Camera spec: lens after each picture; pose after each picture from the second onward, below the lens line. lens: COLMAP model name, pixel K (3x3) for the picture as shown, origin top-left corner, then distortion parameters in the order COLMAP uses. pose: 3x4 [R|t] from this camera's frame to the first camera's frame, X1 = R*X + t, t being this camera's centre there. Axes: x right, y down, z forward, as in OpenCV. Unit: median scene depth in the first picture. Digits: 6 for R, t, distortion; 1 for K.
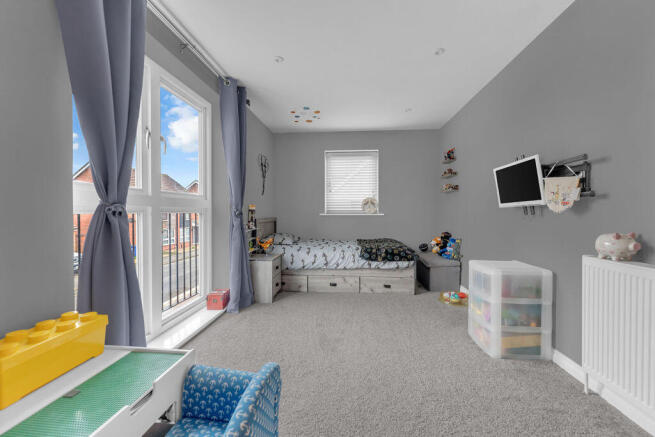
lens RADIAL K [[262.6, 0, 328.9], [0, 262.6, 219.5], [0, 0, 1]] dist [-0.000298, -0.000331]
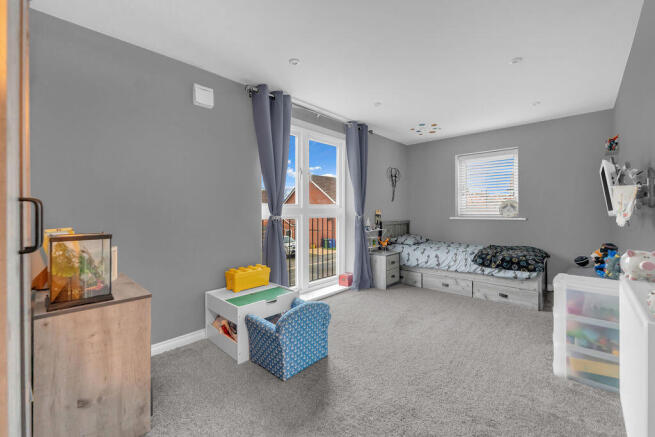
lens RADIAL K [[275.0, 0, 330.1], [0, 275.0, 218.8], [0, 0, 1]] dist [-0.000597, -0.000238]
pose [[0.788760, 0.013538, -0.614552, 0.334203], [-0.013685, 0.999896, 0.004463, -0.019113], [0.614549, 0.004890, 0.788863, -0.172156]]
